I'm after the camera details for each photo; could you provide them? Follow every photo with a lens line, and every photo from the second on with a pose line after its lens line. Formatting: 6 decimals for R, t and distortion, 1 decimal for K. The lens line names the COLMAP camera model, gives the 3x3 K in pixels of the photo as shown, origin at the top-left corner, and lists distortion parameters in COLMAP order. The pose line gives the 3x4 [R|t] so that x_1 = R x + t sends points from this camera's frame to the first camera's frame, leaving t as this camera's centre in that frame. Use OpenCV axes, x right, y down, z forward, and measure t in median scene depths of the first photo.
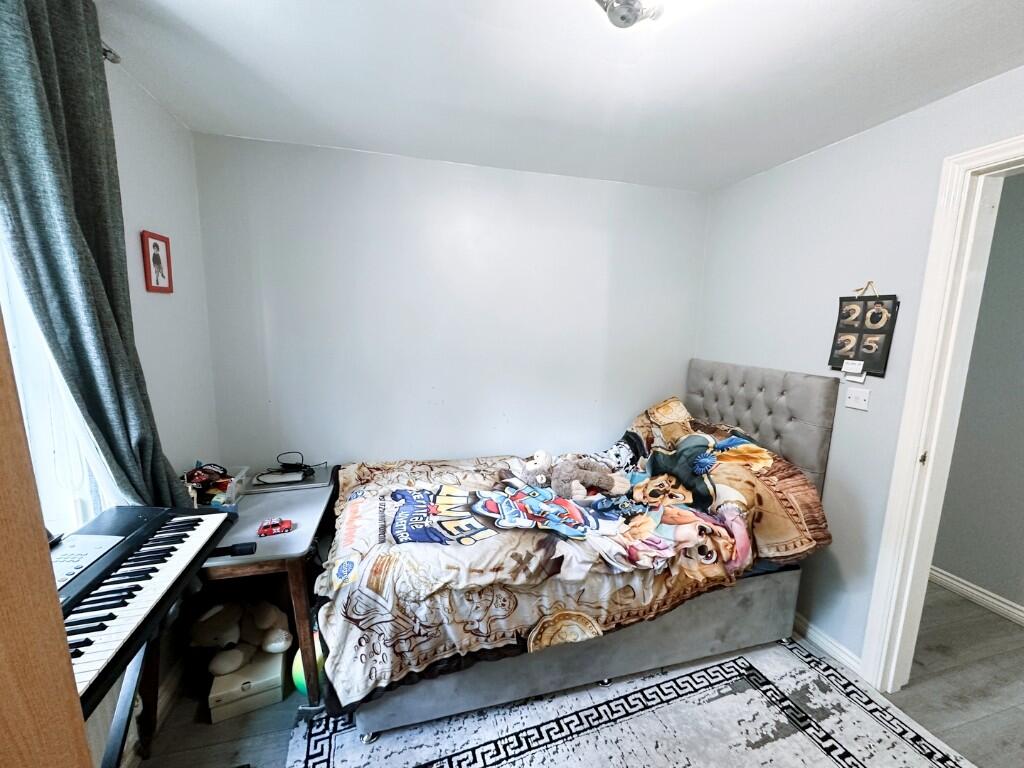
lens RADIAL K [[405.2, 0, 512.9], [0, 405.2, 382.7], [0, 0, 1]] dist [-0.003282, 0.000176]
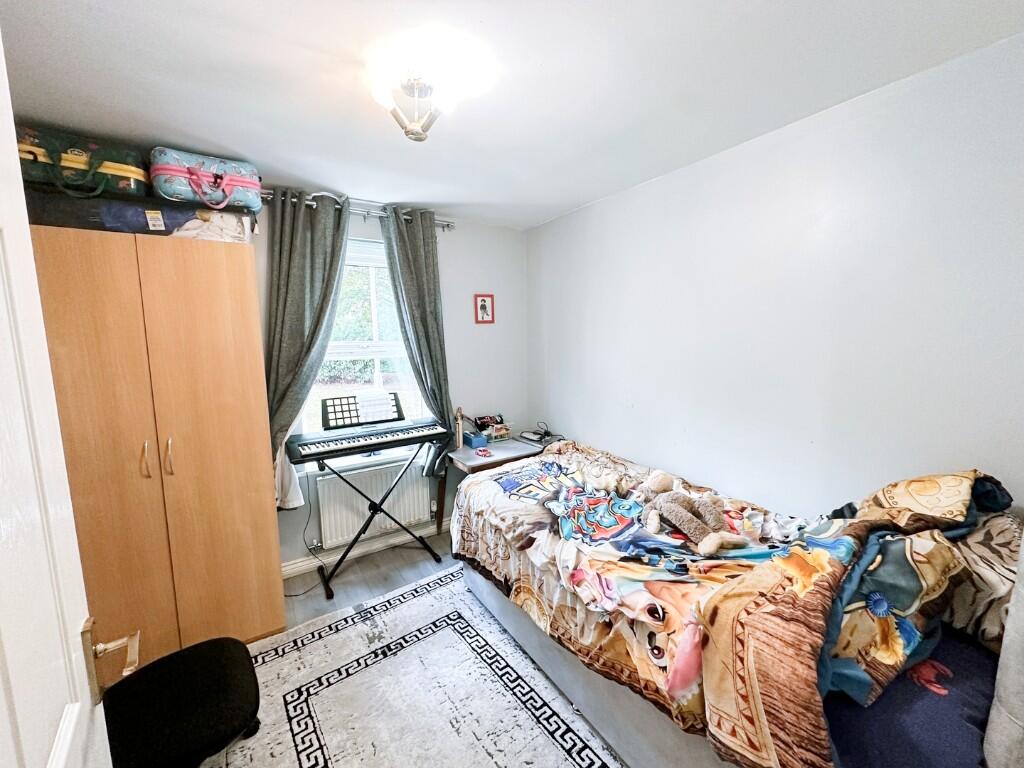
lens RADIAL K [[405.2, 0, 512.9], [0, 405.2, 382.7], [0, 0, 1]] dist [-0.003282, 0.000176]
pose [[0.311040, 0.081494, -0.946897, 1.086213], [-0.112213, 0.992497, 0.048558, -0.045594], [0.943749, 0.091151, 0.317851, 0.524564]]
